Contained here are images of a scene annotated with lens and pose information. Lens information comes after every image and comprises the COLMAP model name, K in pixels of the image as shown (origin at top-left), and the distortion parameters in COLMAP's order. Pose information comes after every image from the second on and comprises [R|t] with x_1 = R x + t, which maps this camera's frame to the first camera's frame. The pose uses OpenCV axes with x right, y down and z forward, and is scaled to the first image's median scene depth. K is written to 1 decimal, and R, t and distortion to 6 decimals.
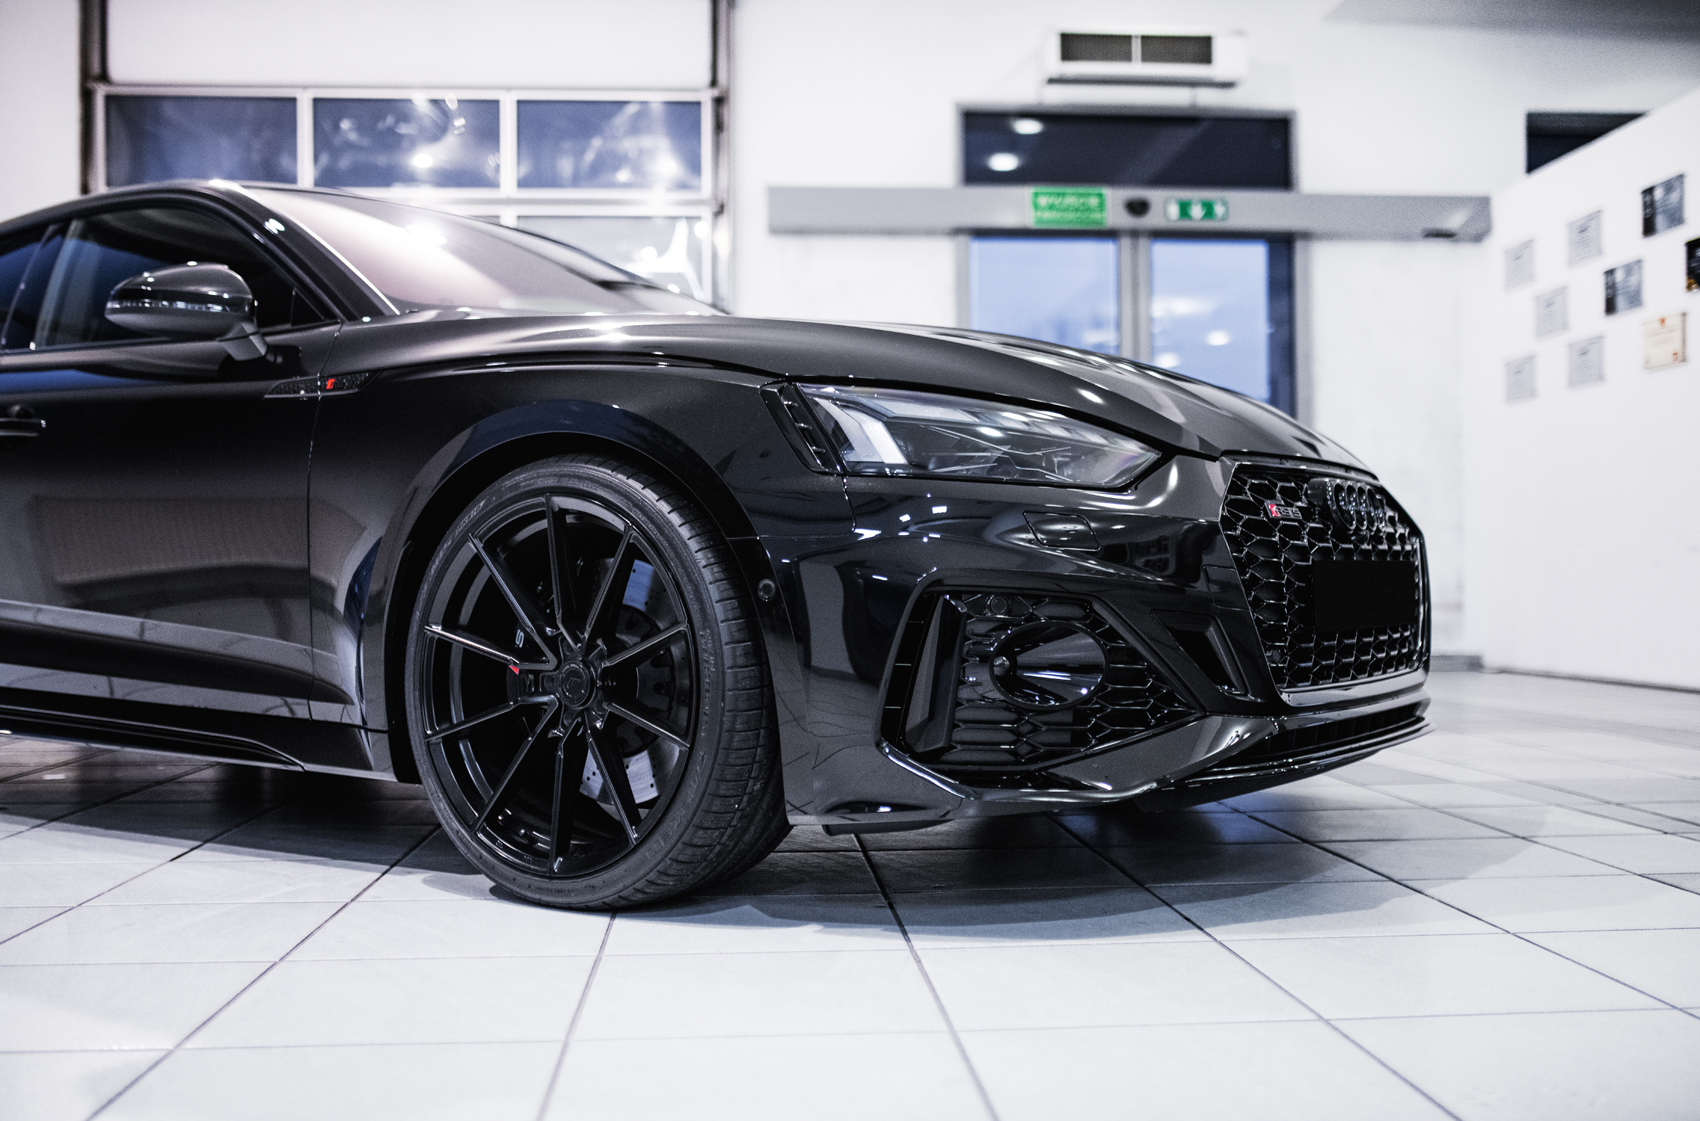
lens RADIAL K [[1699.8, 0, 850.0], [0, 1699.8, 560.5], [0, 0, 1]] dist [-0.031842, 0.004804]
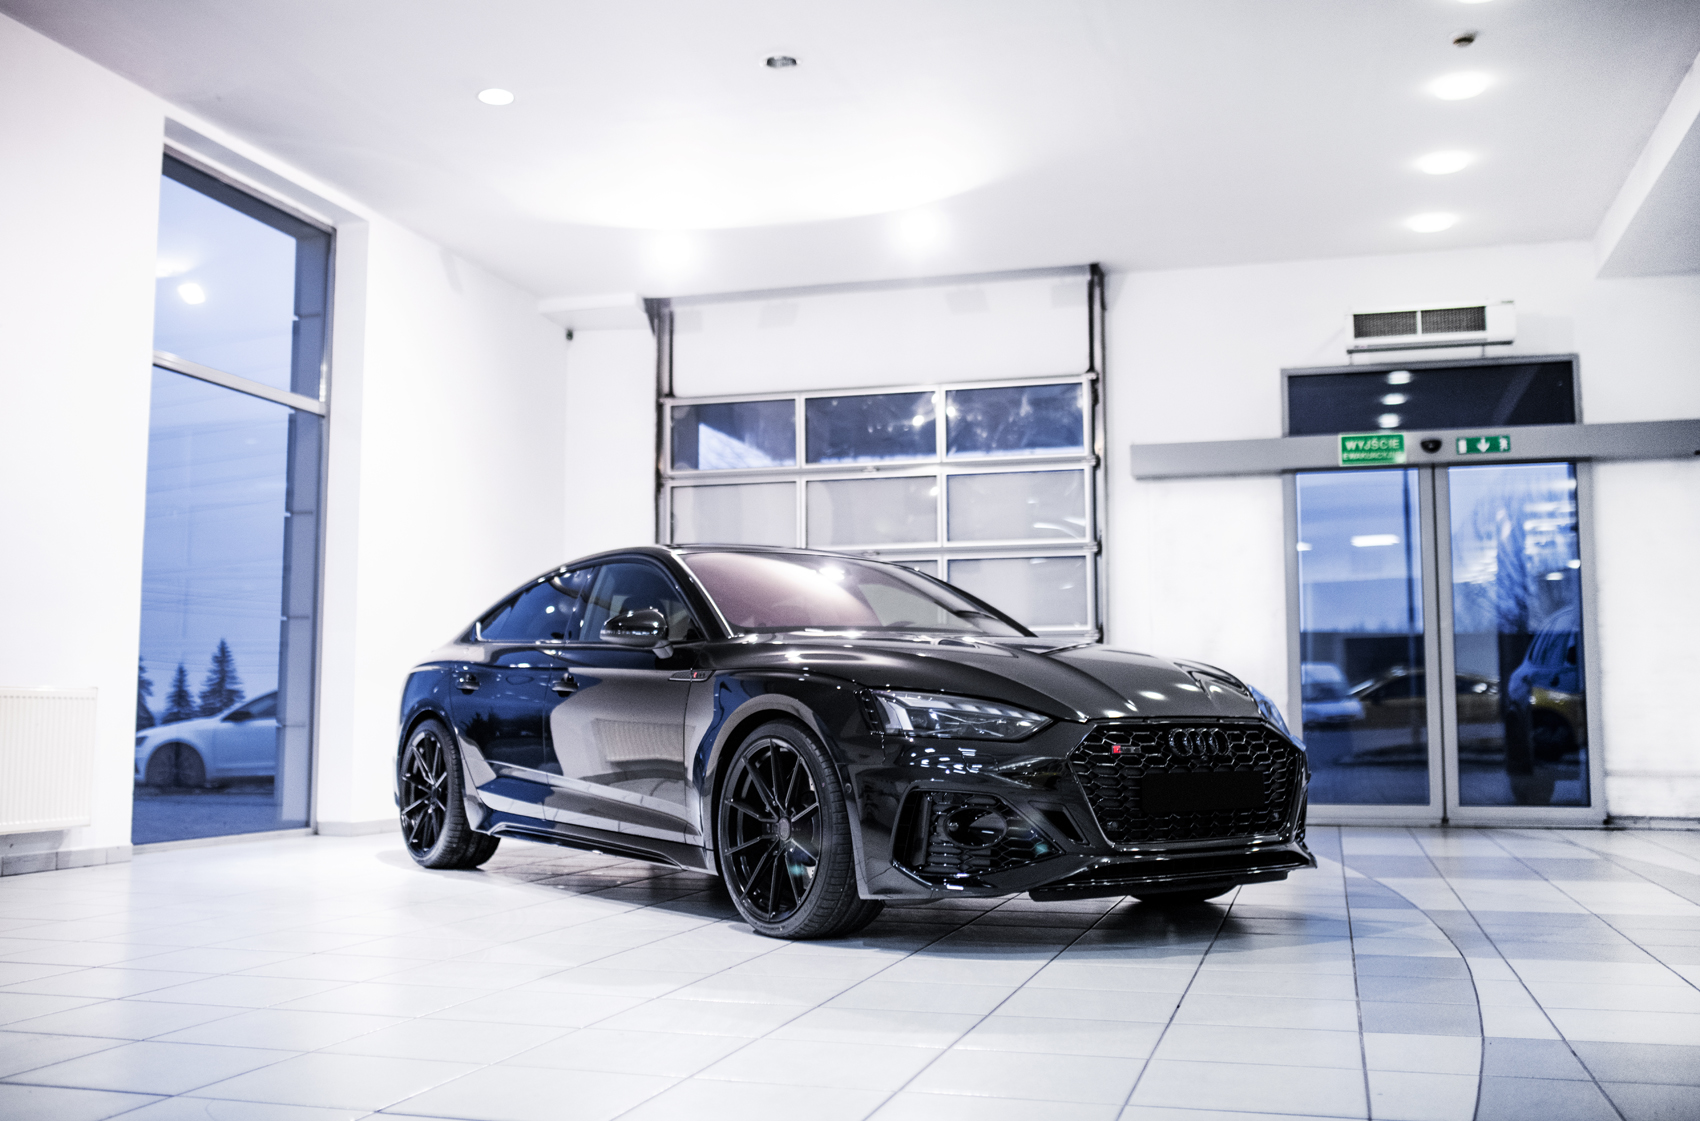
lens RADIAL K [[1699.8, 0, 850.0], [0, 1699.8, 560.5], [0, 0, 1]] dist [-0.031842, 0.004804]
pose [[0.937009, -0.027741, -0.348202, 0.242115], [0.000230, 0.996890, -0.078802, -0.034298], [0.349305, 0.073758, 0.934102, -0.350464]]
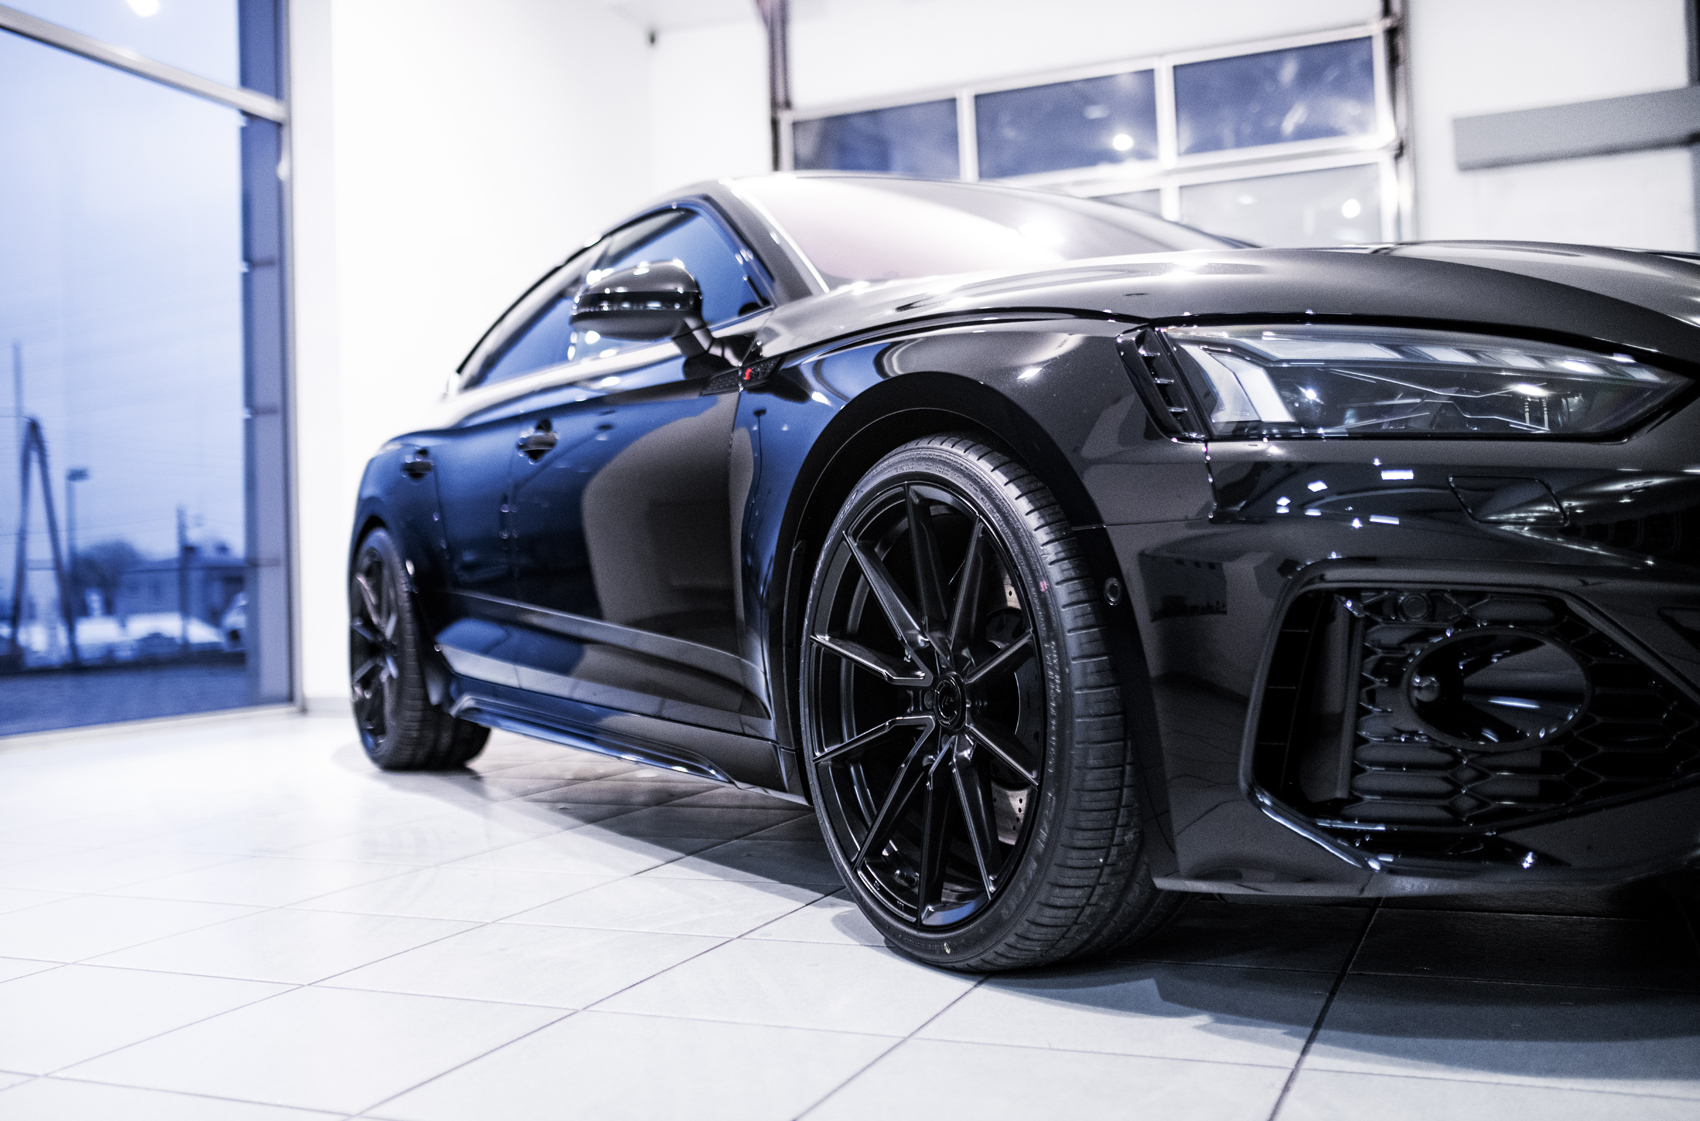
lens RADIAL K [[1670.1, 0, 851.9], [0, 1670.1, 551.0], [0, 0, 1]] dist [-0.015898, 0.005439]
pose [[0.893849, -0.031021, -0.447294, 0.065065], [0.033217, 0.999444, -0.002935, -0.001068], [0.447136, -0.012235, 0.894382, 0.085808]]
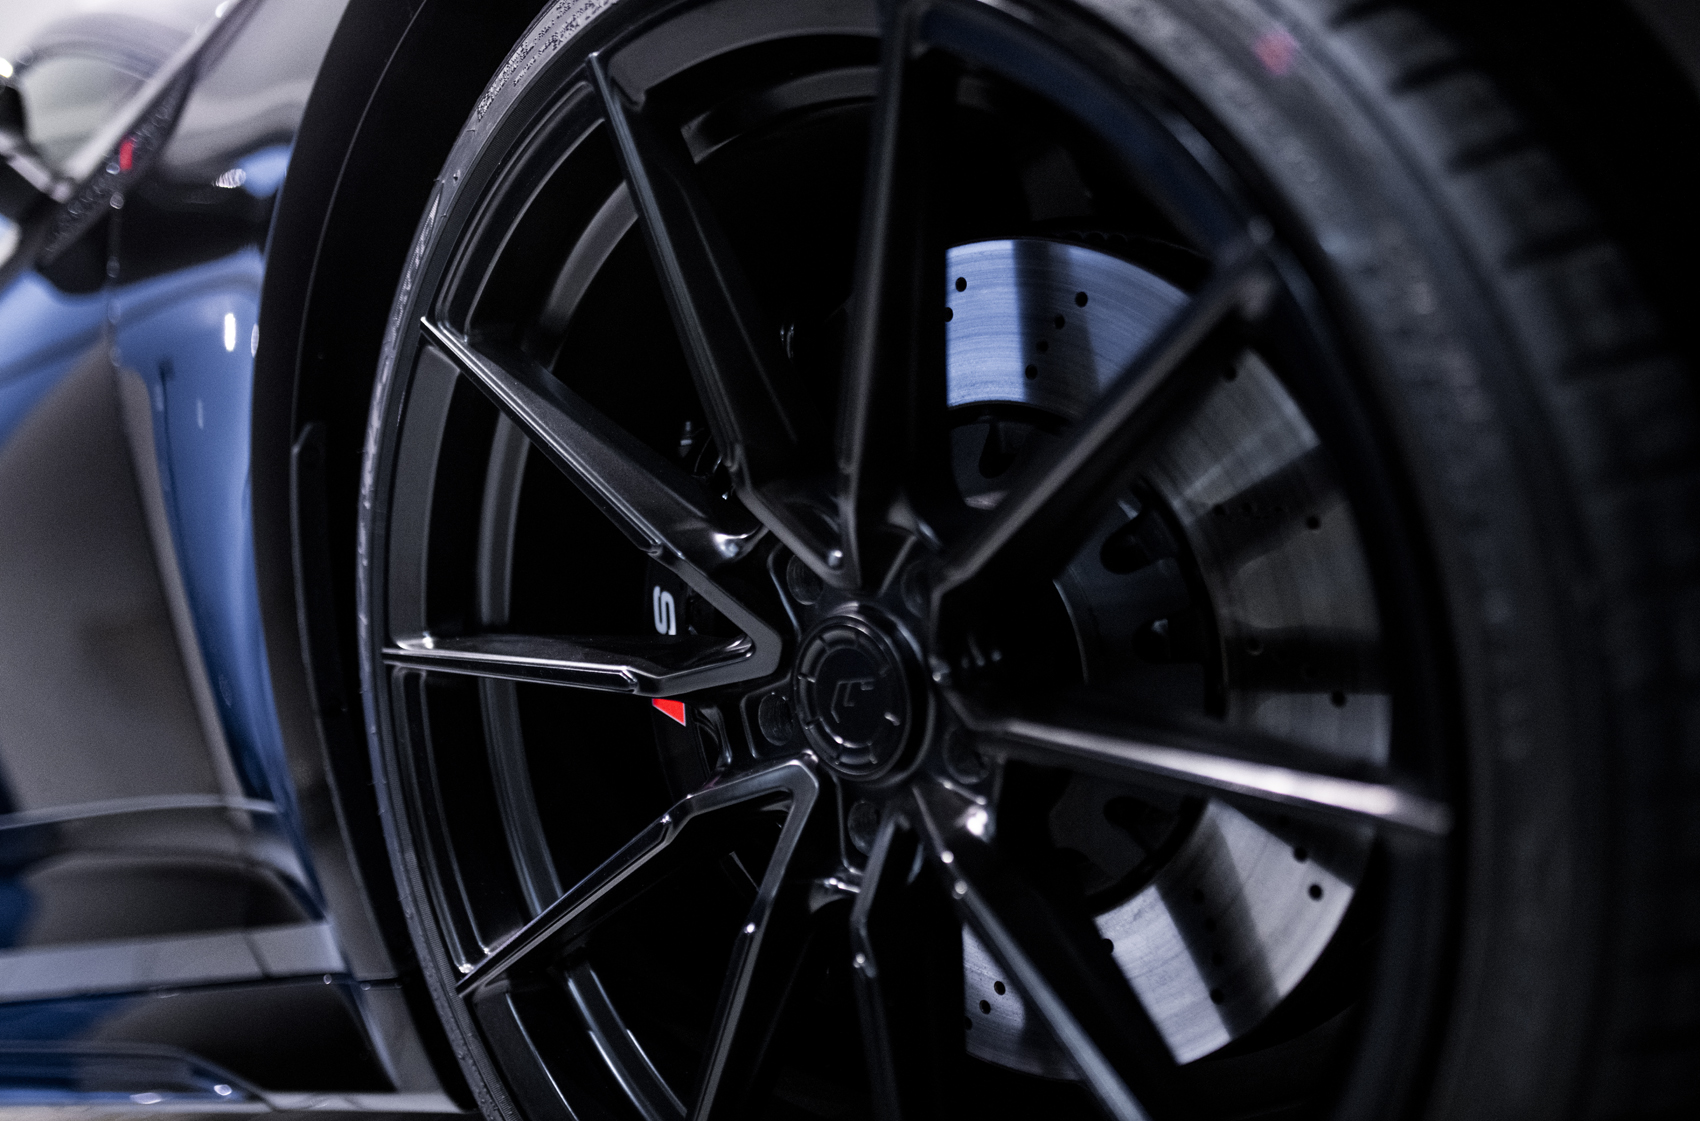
lens RADIAL K [[1641.0, 0, 859.5], [0, 1641.0, 564.5], [0, 0, 1]] dist [-0.019629, 0.004427]
pose [[0.952319, -0.251696, -0.172447, -0.041533], [0.242321, 0.967388, -0.073768, 0.026899], [0.185390, 0.028463, 0.982253, 0.277983]]
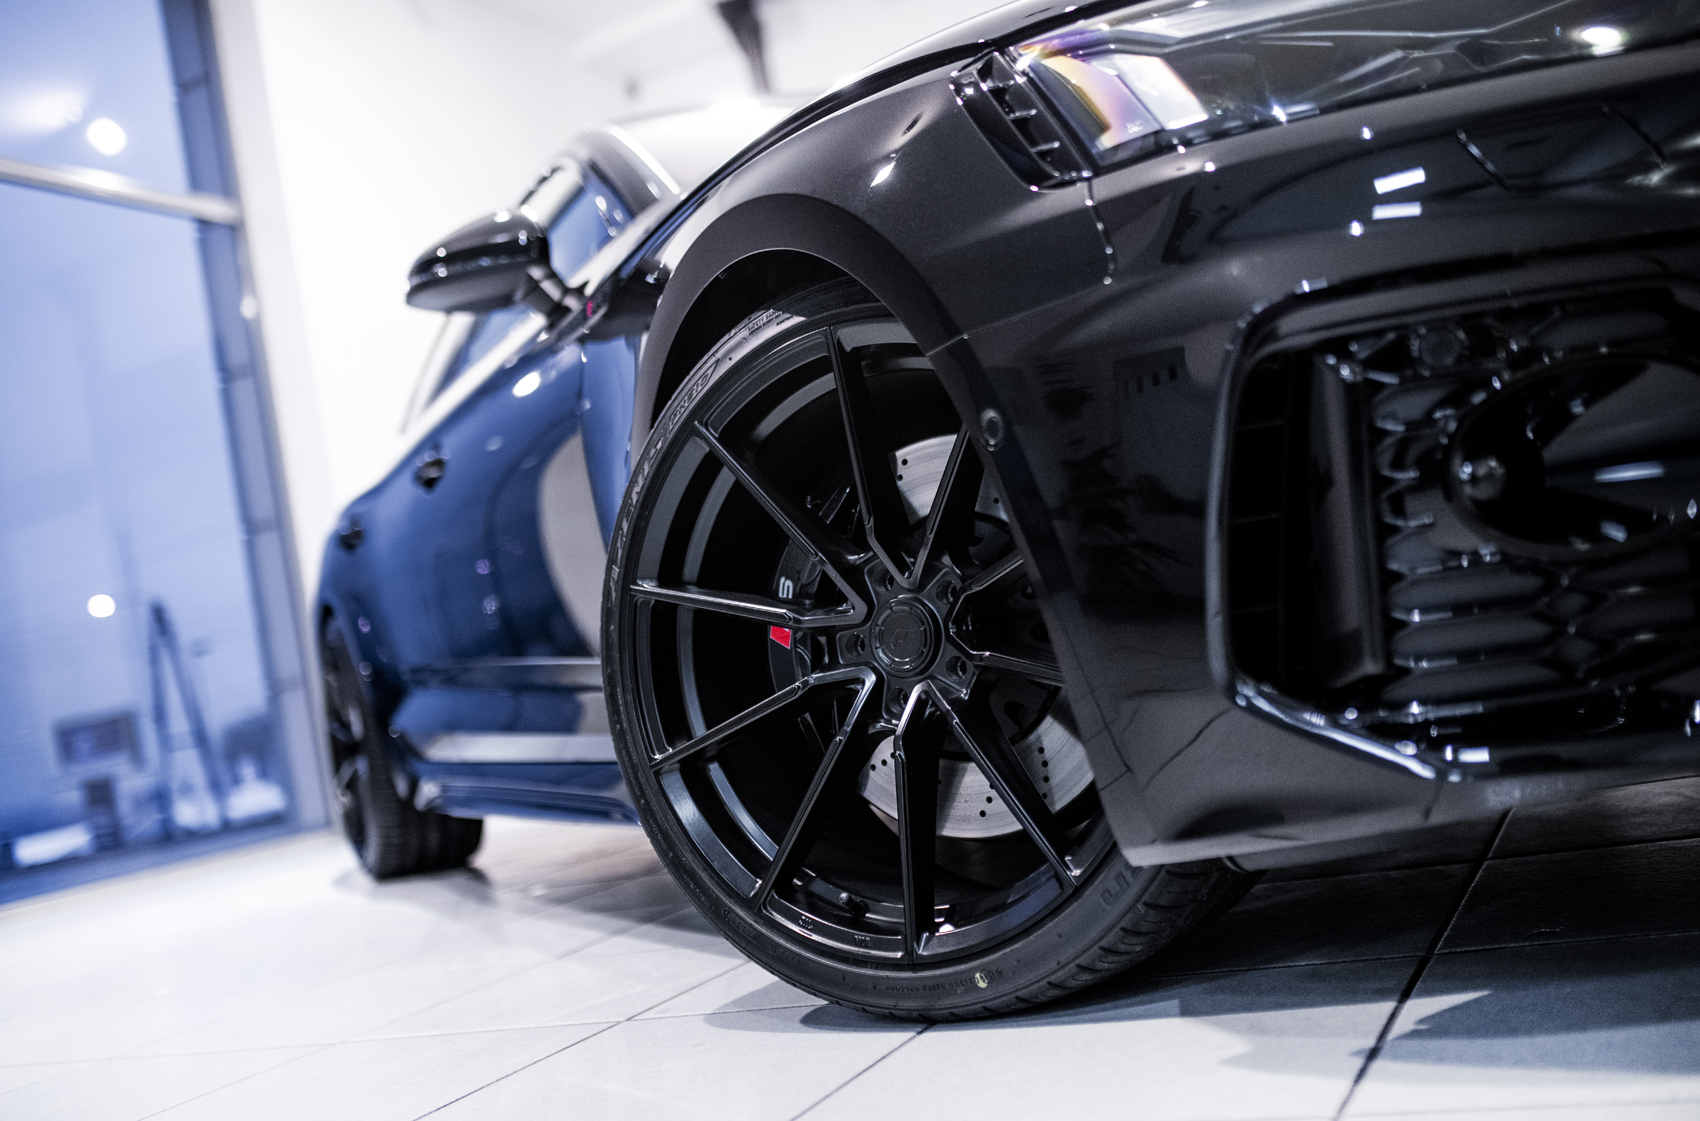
lens RADIAL K [[1641.0, 0, 859.5], [0, 1641.0, 564.5], [0, 0, 1]] dist [-0.019629, 0.004427]
pose [[0.845267, -0.182253, -0.502302, 0.055823], [0.183733, 0.981849, -0.047066, 0.025557], [0.501763, -0.052506, 0.863410, 0.184138]]
